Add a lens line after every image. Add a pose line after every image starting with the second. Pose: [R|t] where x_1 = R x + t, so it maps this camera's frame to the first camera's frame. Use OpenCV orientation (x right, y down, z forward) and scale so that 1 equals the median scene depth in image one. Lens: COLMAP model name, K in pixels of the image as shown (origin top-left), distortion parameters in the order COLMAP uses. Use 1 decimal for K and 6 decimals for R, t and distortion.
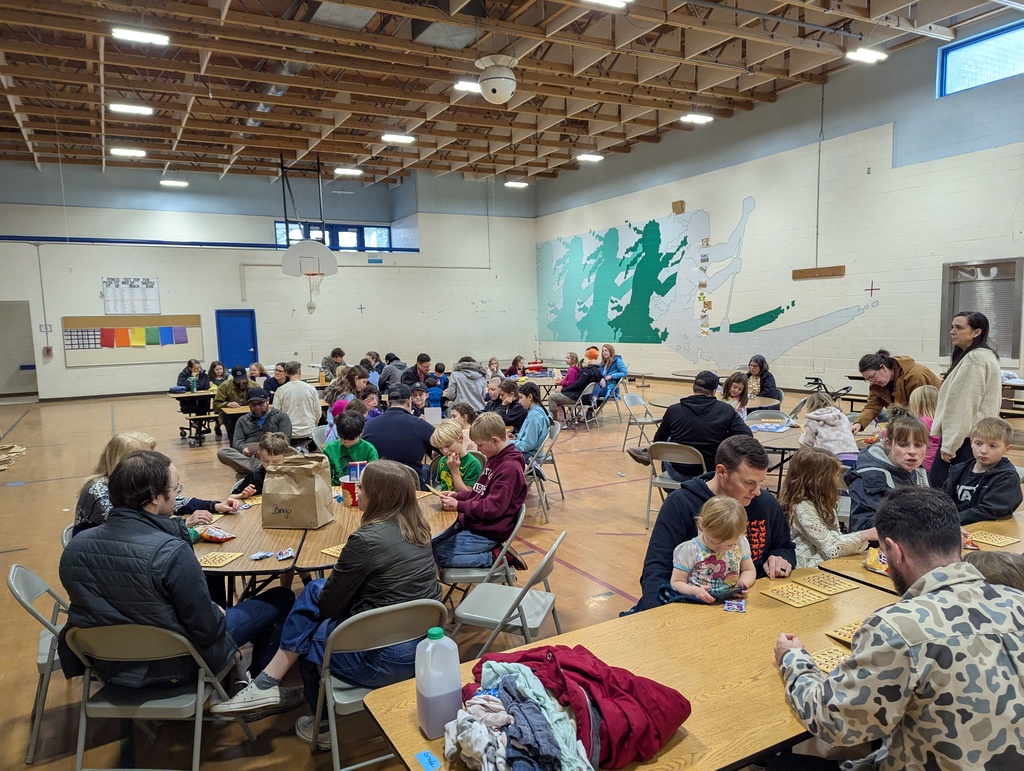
lens RADIAL K [[736.2, 0, 512.0], [0, 736.2, 385.5], [0, 0, 1]] dist [0.106421, 0.000113]
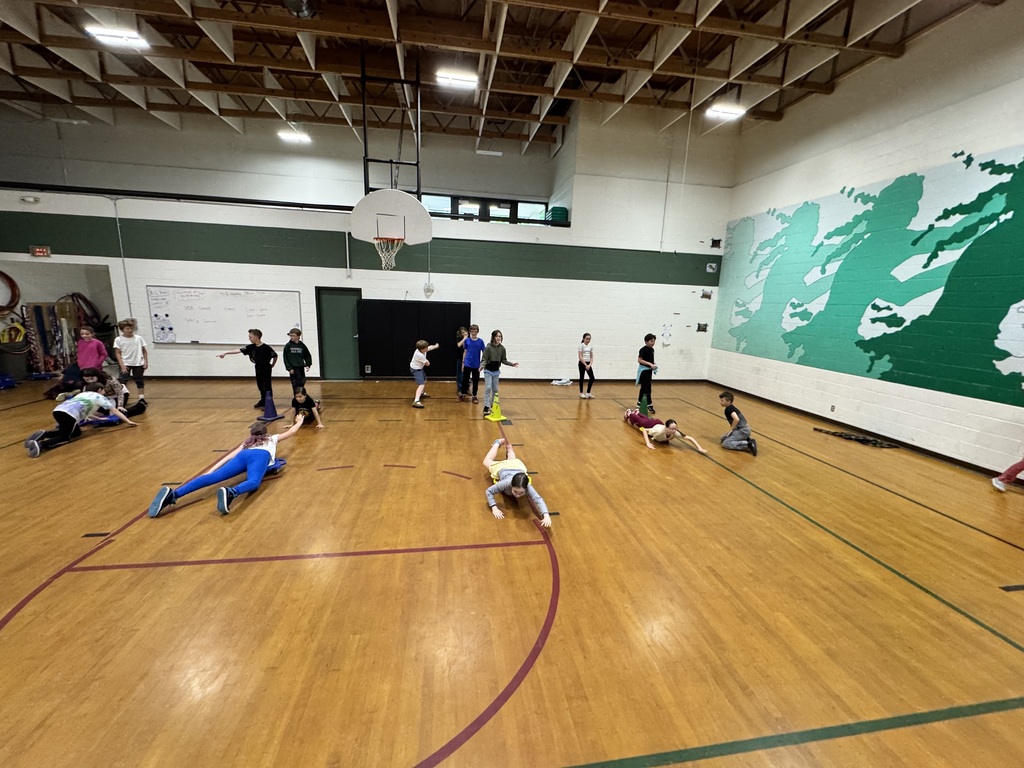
lens RADIAL K [[408.3, 0, 511.6], [0, 408.3, 382.1], [0, 0, 1]] dist [-0.002909, 0.000038]
pose [[0.938920, 0.128895, -0.319086, -0.026182], [-0.094032, 0.988014, 0.122417, -0.069483], [0.331041, -0.084935, 0.939786, 0.611184]]
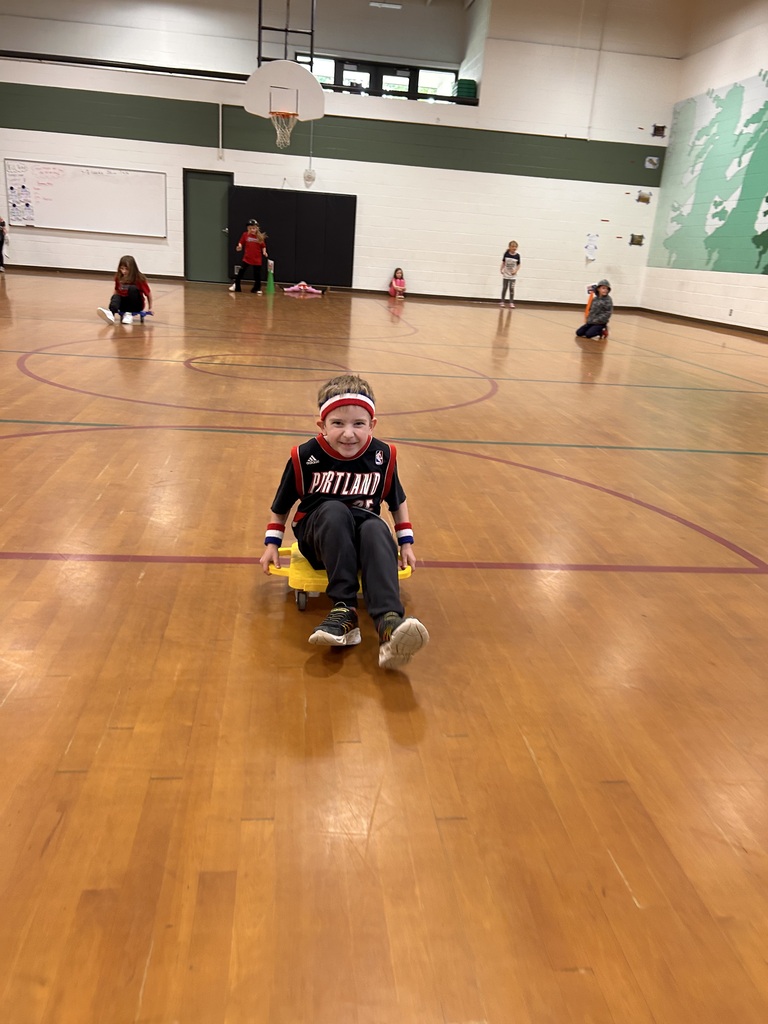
lens RADIAL K [[777.0, 0, 384.0], [0, 777.0, 506.2], [0, 0, 1]] dist [0.046523, -0.046969]
pose [[0.922335, 0.205653, -0.327116, 0.111341], [-0.129195, 0.962007, 0.240521, 0.009081], [0.364152, -0.179579, 0.913863, 0.287109]]
